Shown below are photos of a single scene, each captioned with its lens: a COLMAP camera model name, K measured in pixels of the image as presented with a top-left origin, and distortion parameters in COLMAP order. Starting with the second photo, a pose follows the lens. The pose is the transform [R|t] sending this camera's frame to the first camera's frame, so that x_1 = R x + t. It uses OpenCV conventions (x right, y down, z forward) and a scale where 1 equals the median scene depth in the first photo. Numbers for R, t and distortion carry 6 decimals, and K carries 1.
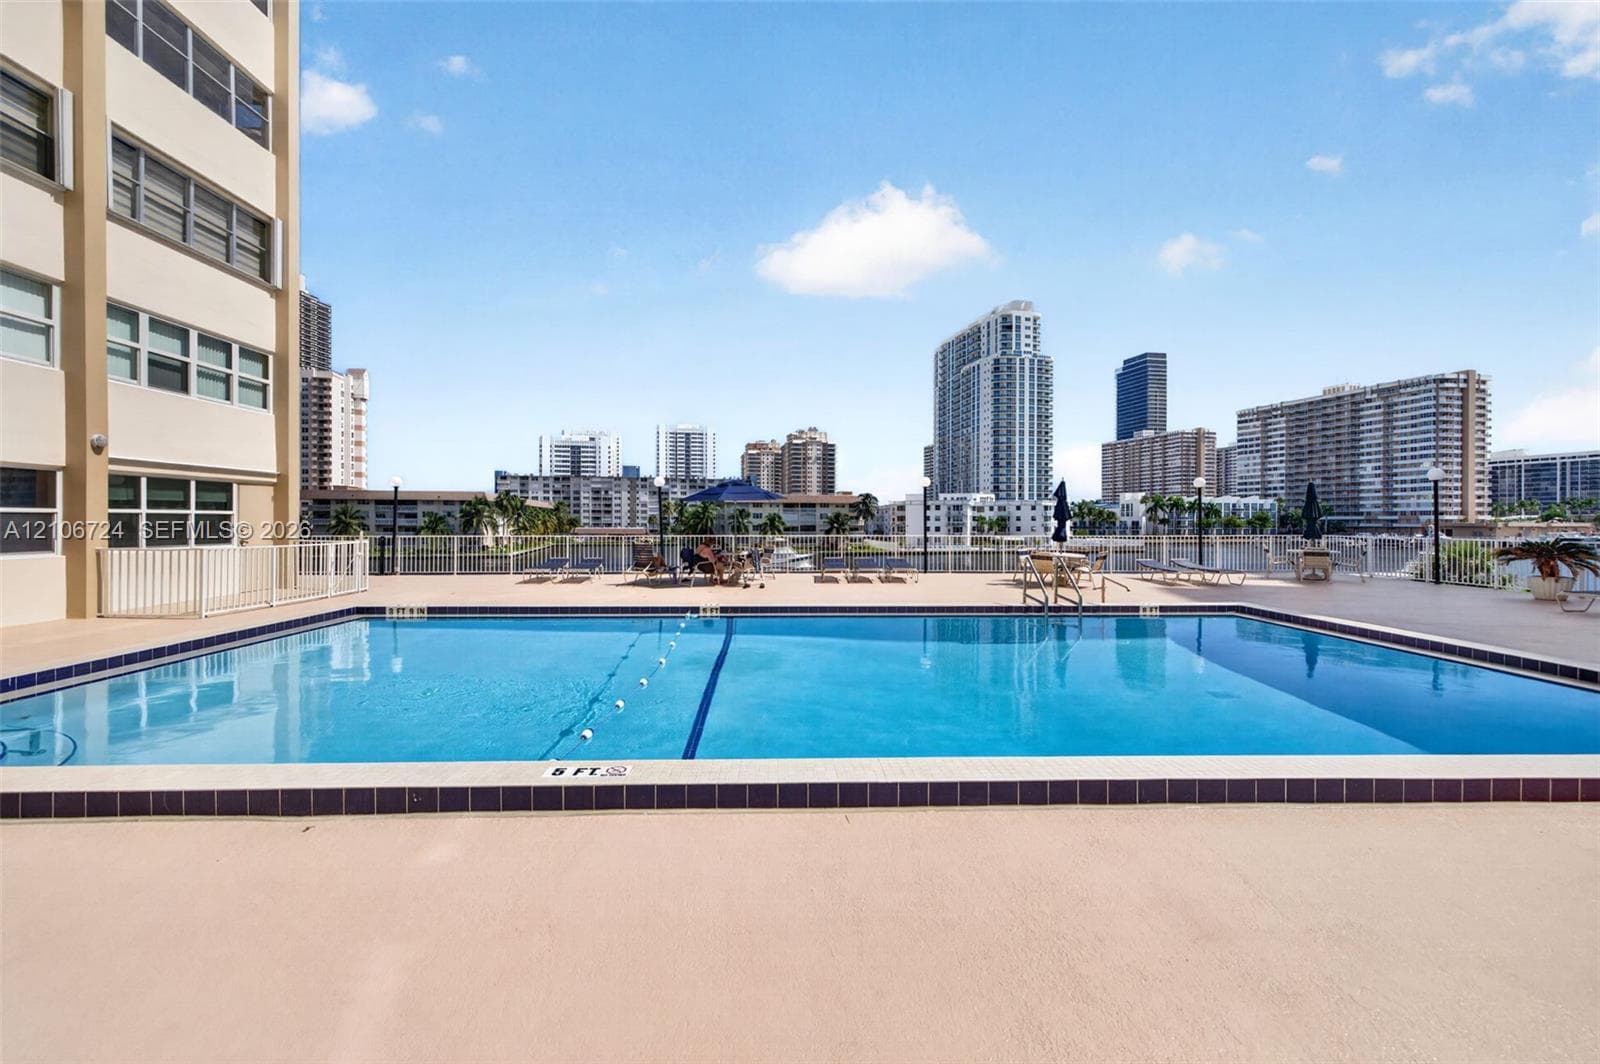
lens RADIAL K [[676.1, 0, 801.8], [0, 676.1, 522.5], [0, 0, 1]] dist [0.009689, -0.000398]
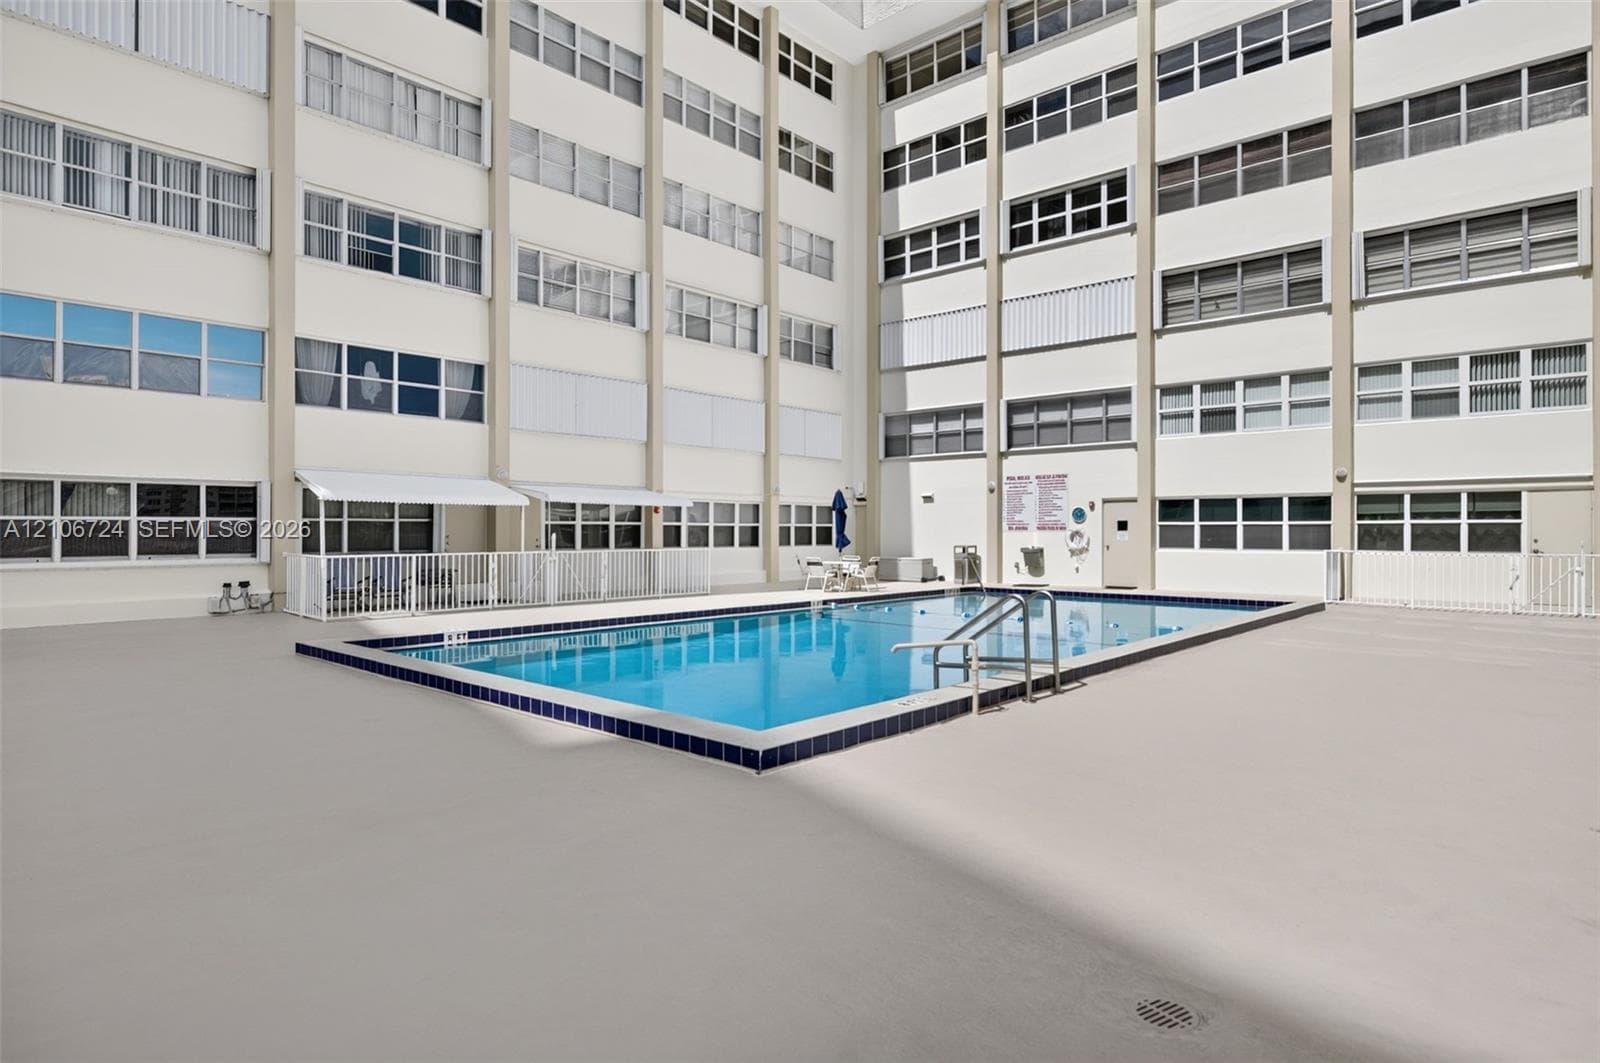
lens RADIAL K [[871.8, 0, 800.1], [0, 871.8, 524.2], [0, 0, 1]] dist [-0.001505, 0.000274]
pose [[-0.700557, 0.000996, -0.713595, 0.881932], [-0.000117, 0.999999, 0.001510, -0.013324], [0.713596, 0.001141, -0.700556, 1.269023]]
